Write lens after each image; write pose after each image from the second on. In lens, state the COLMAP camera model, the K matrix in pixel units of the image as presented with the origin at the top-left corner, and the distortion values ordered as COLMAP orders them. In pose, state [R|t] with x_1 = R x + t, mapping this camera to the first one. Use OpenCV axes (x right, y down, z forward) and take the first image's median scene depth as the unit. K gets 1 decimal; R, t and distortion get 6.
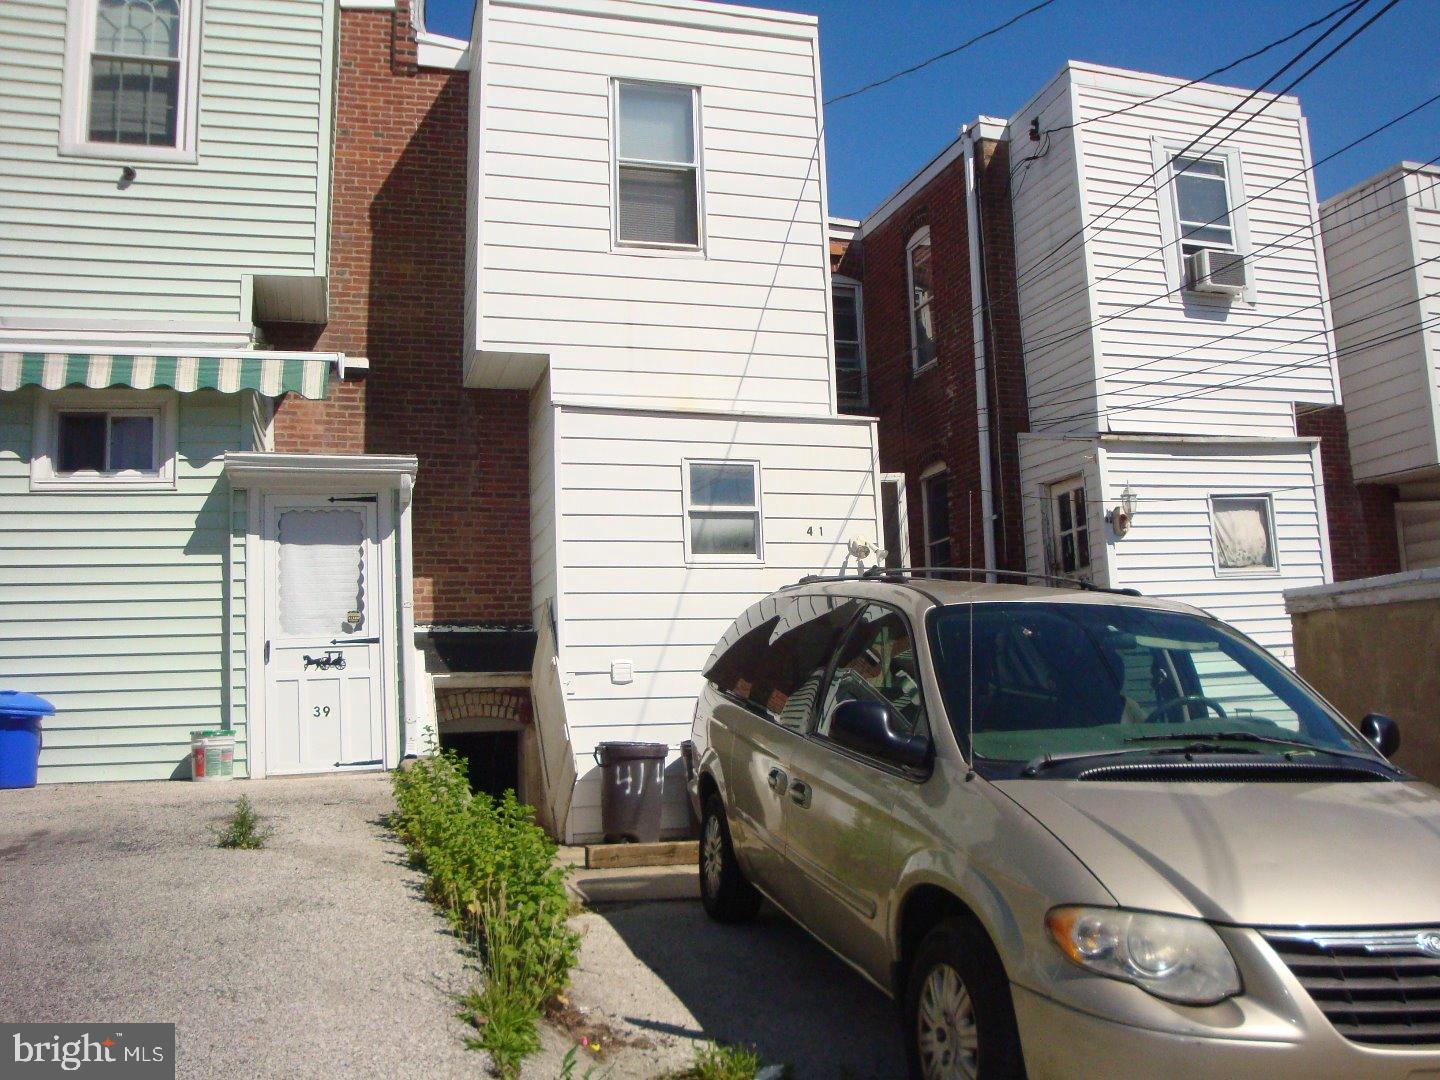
lens RADIAL K [[1283.4, 0, 720.0], [0, 1283.4, 540.0], [0, 0, 1]] dist [-0.160686, 0.148433]
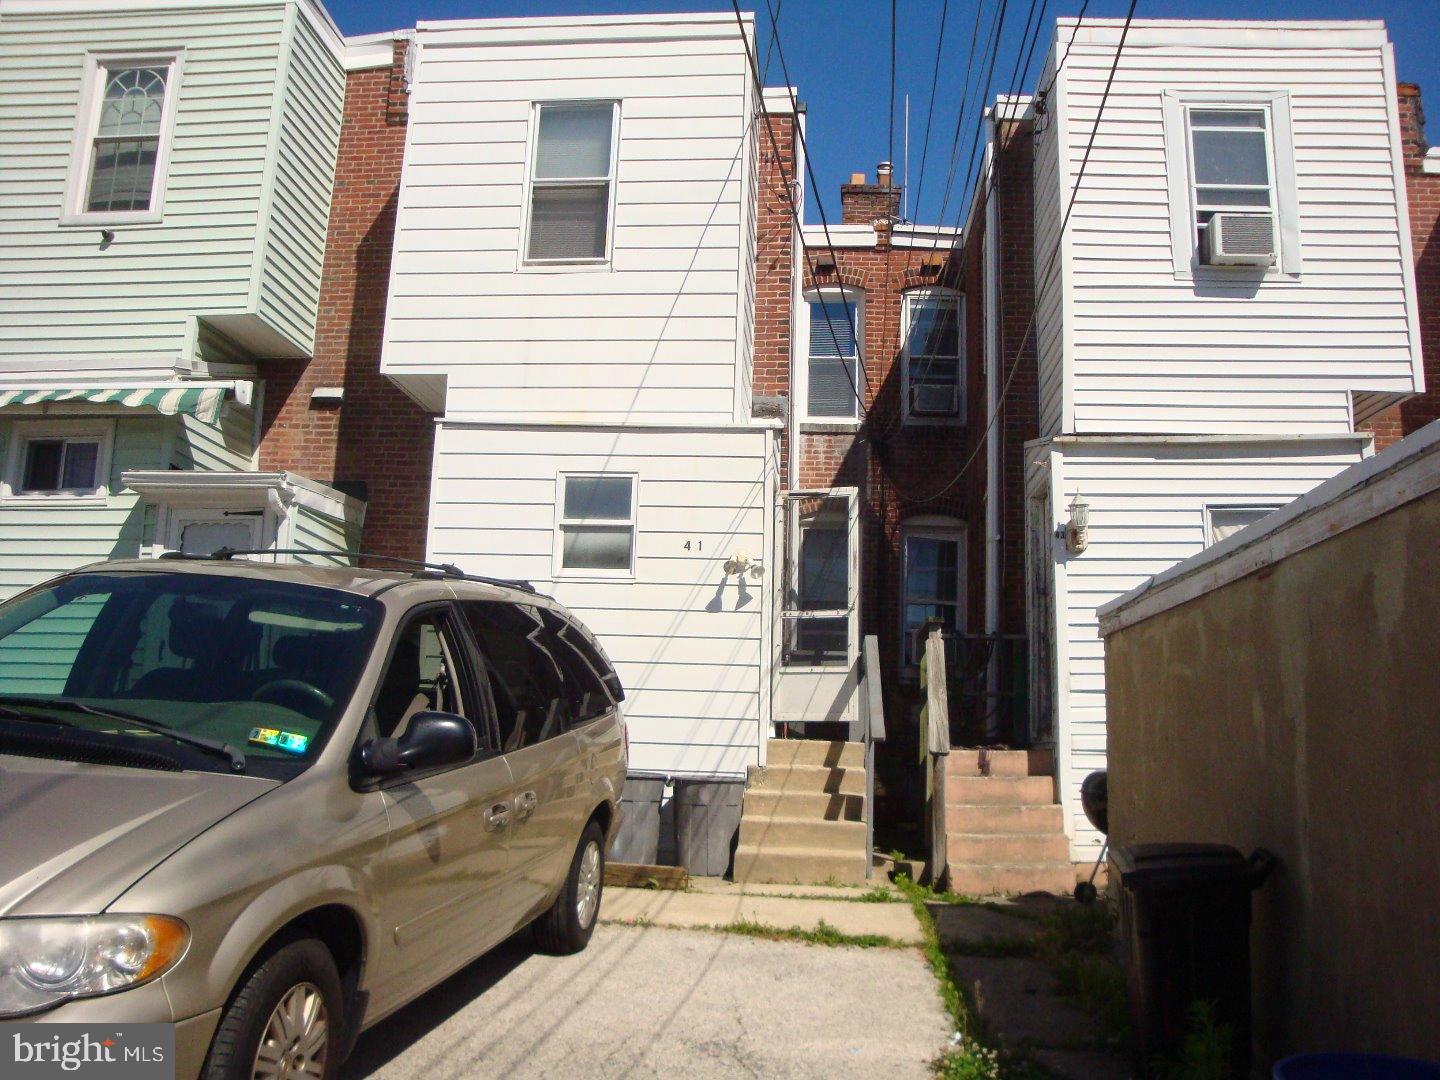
lens RADIAL K [[1283.4, 0, 720.0], [0, 1283.4, 540.0], [0, 0, 1]] dist [-0.160686, 0.148433]
pose [[0.931509, -0.003339, -0.363704, 0.416604], [-0.011376, 0.999201, -0.038310, 0.023909], [0.363541, 0.039824, 0.930726, 0.117905]]
